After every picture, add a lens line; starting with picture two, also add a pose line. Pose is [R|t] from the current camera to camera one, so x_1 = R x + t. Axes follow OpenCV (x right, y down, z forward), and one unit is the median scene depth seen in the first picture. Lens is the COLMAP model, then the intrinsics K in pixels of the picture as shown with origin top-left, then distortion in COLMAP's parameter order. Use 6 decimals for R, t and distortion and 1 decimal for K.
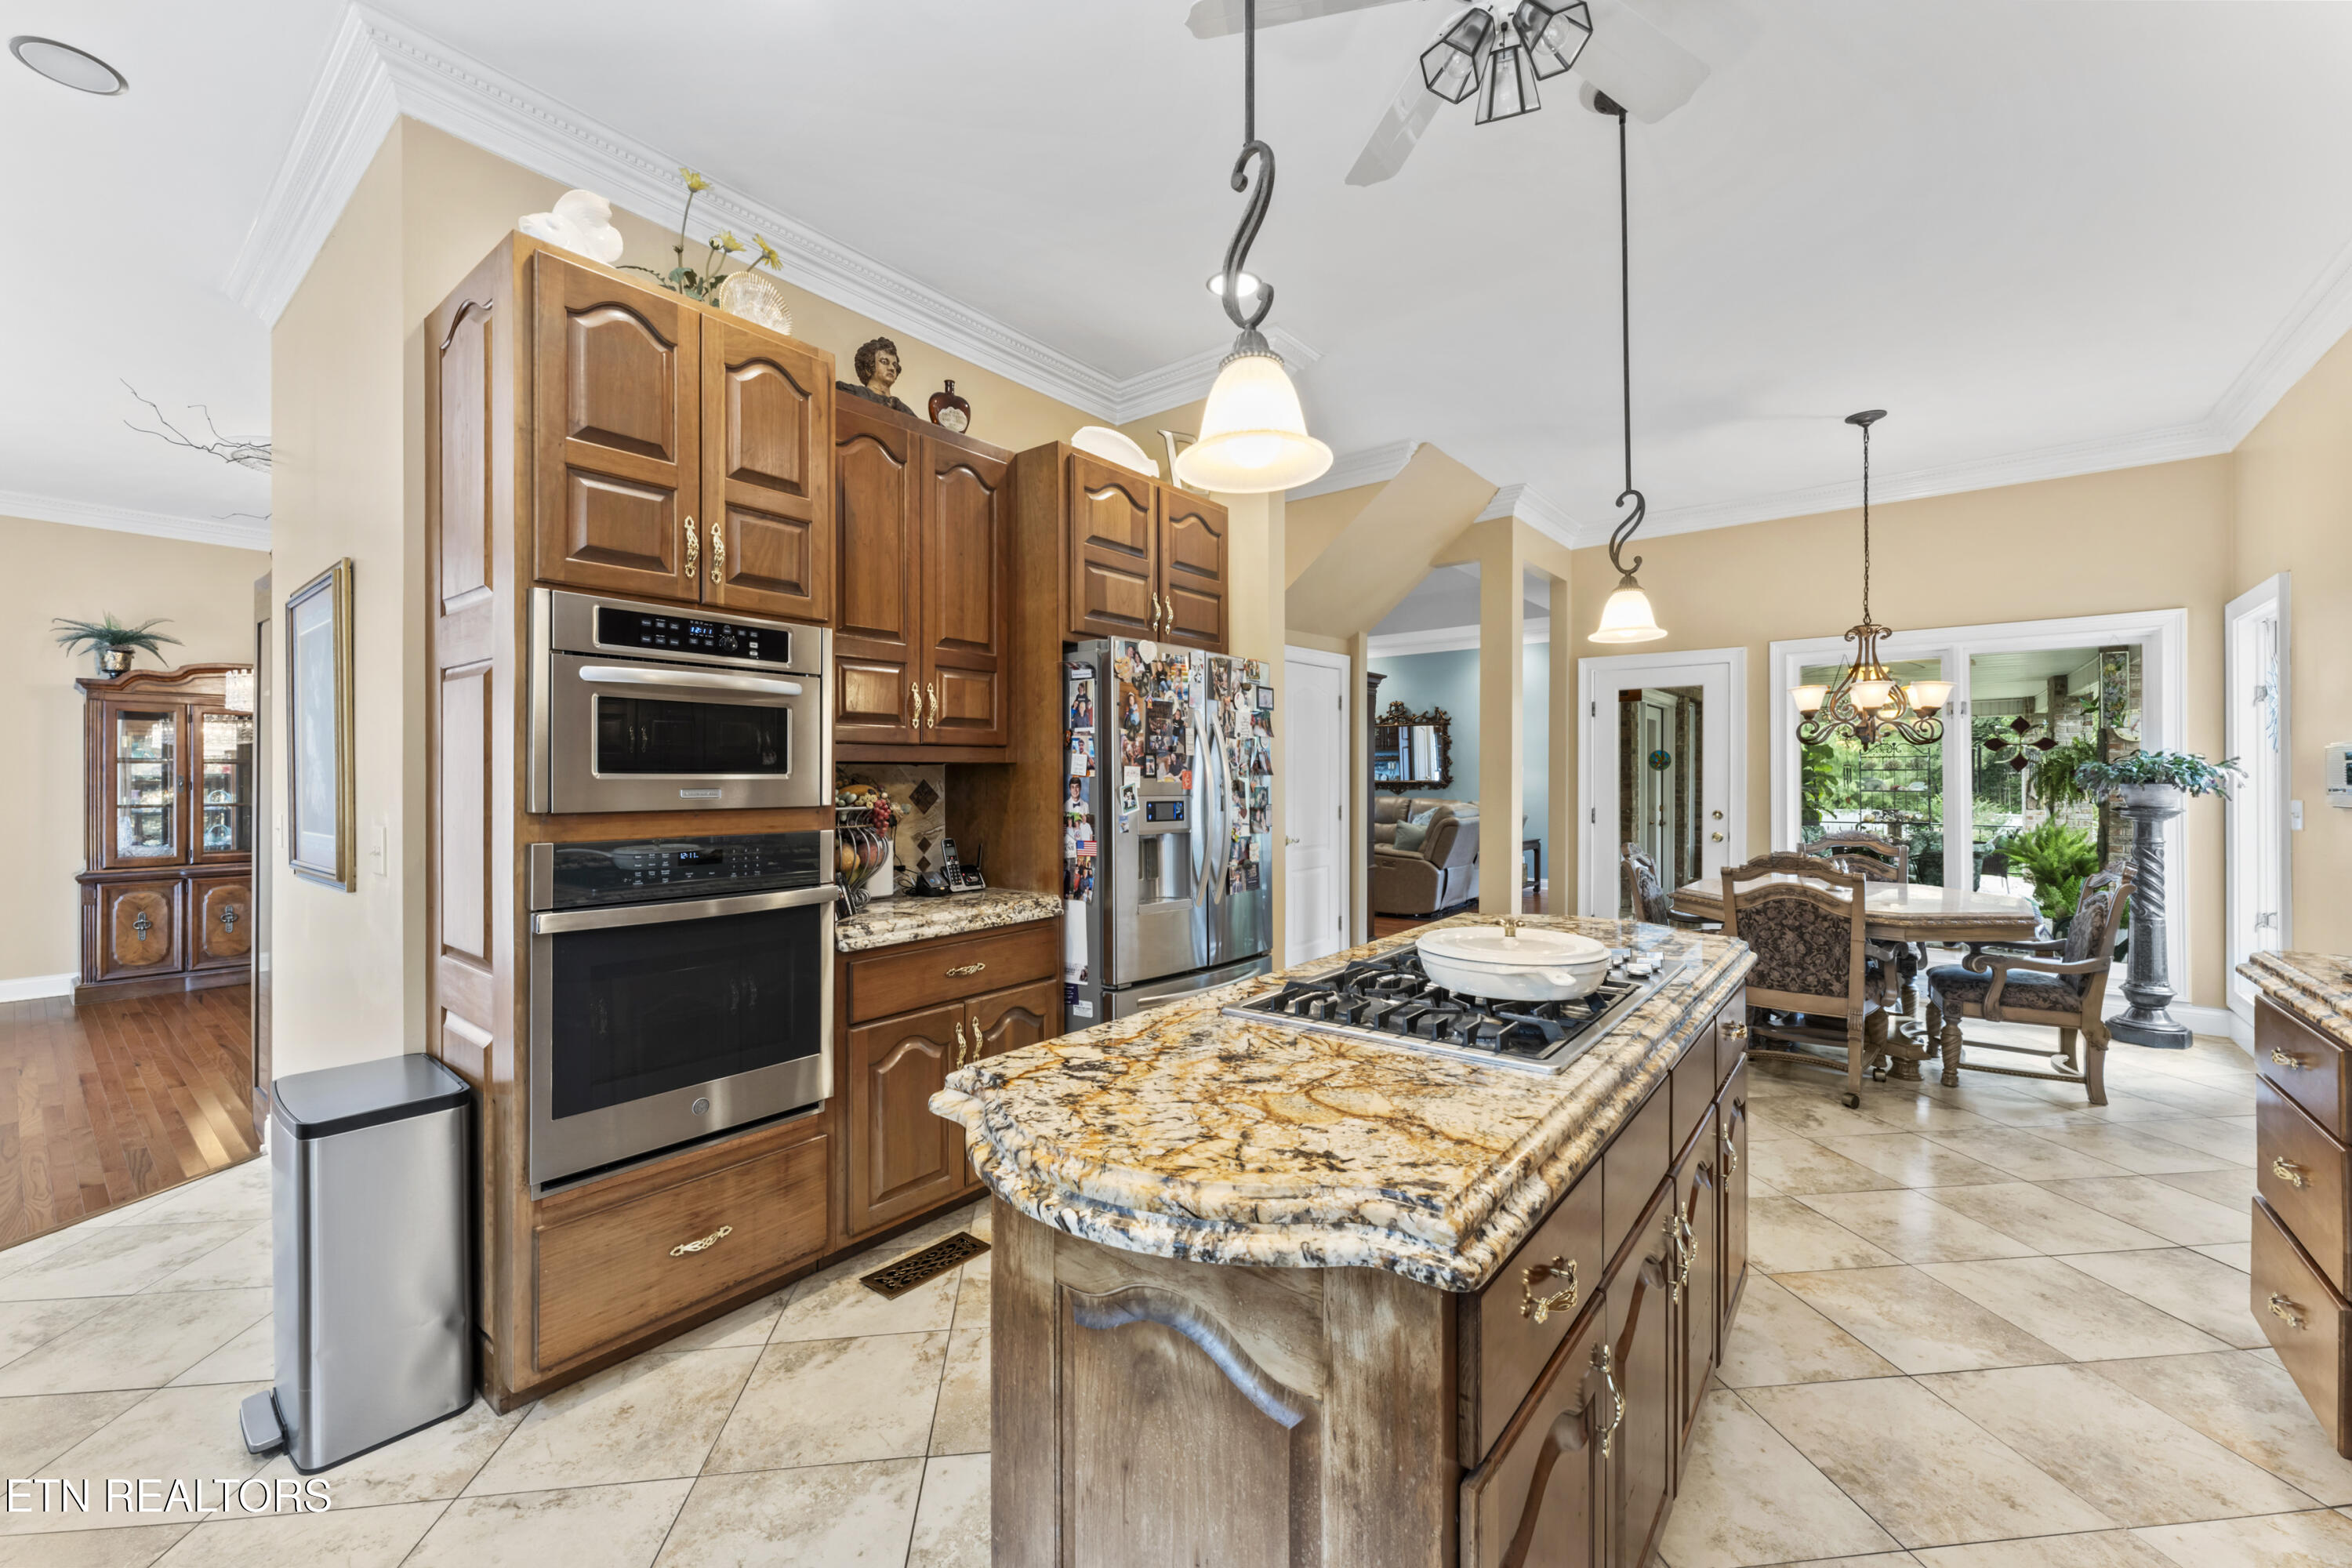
lens RADIAL K [[967.1, 0, 1170.0], [0, 967.1, 775.8], [0, 0, 1]] dist [0.011959, 0.000134]
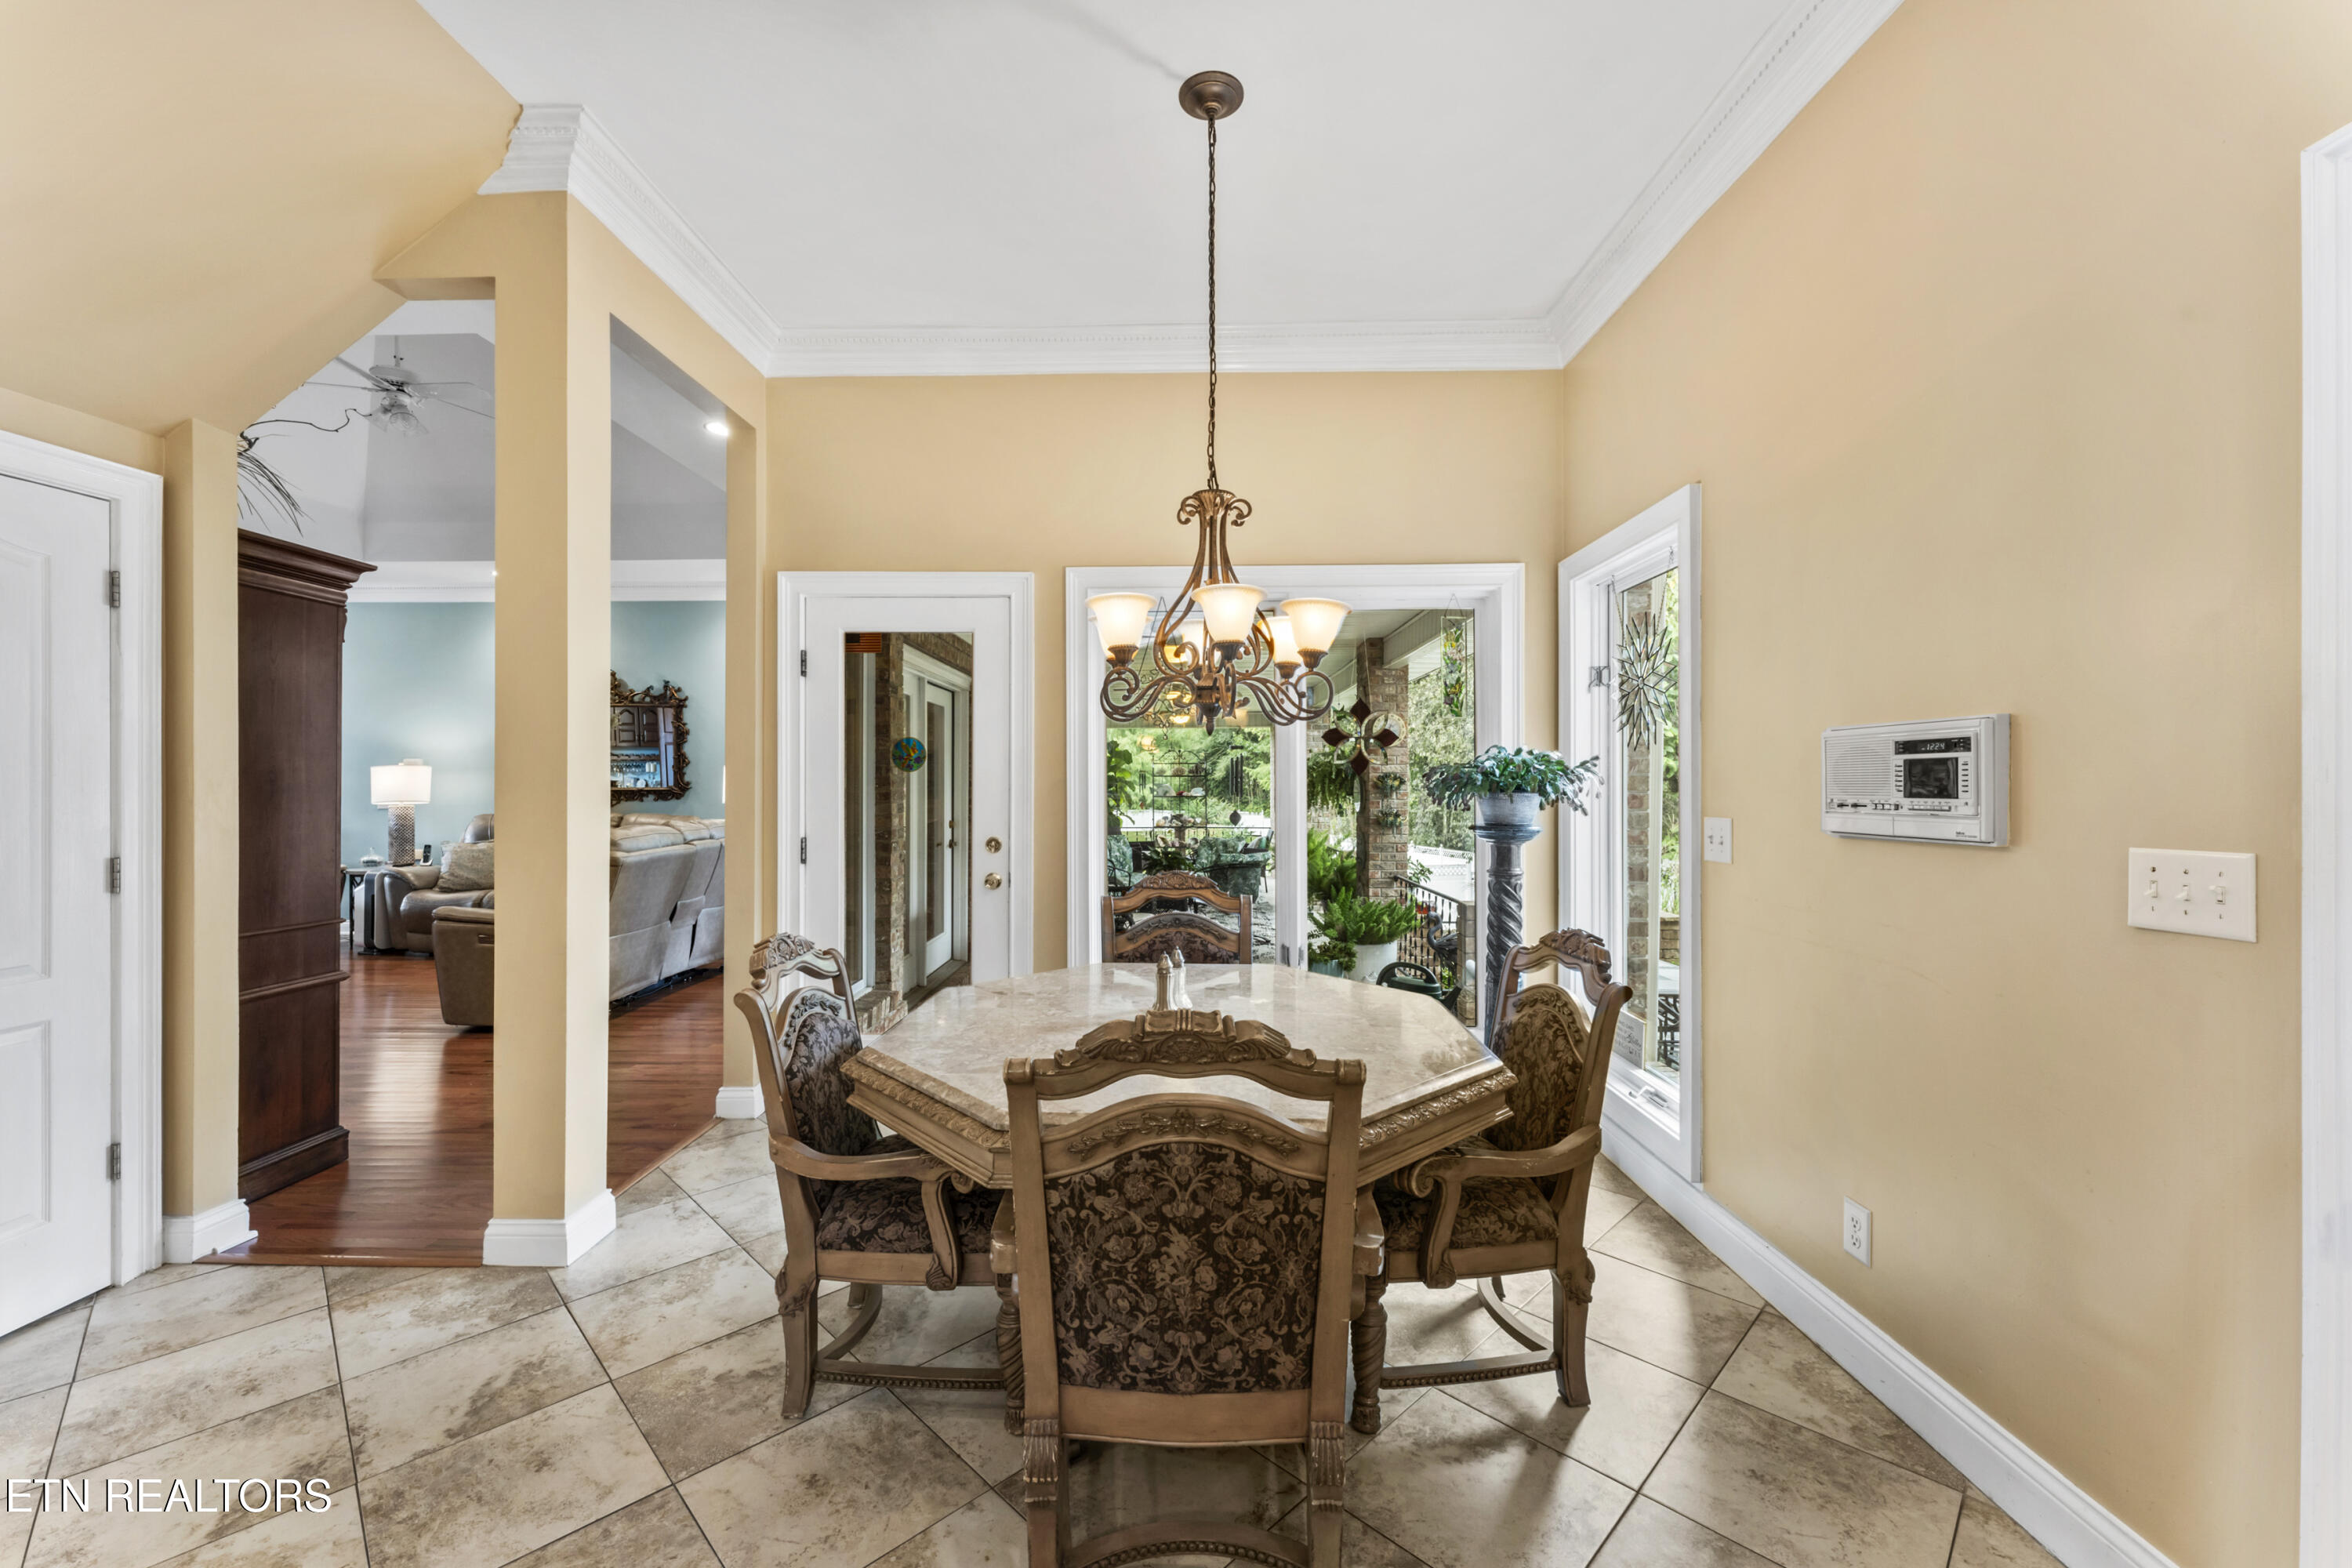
lens RADIAL K [[967.1, 0, 1168.7], [0, 967.1, 780.8], [0, 0, 1]] dist [0.011959, 0.000134]
pose [[0.800875, 0.002363, 0.598827, 0.295188], [-0.001938, 0.999997, -0.001355, 0.000762], [-0.598828, -0.000075, 0.800877, 0.457821]]
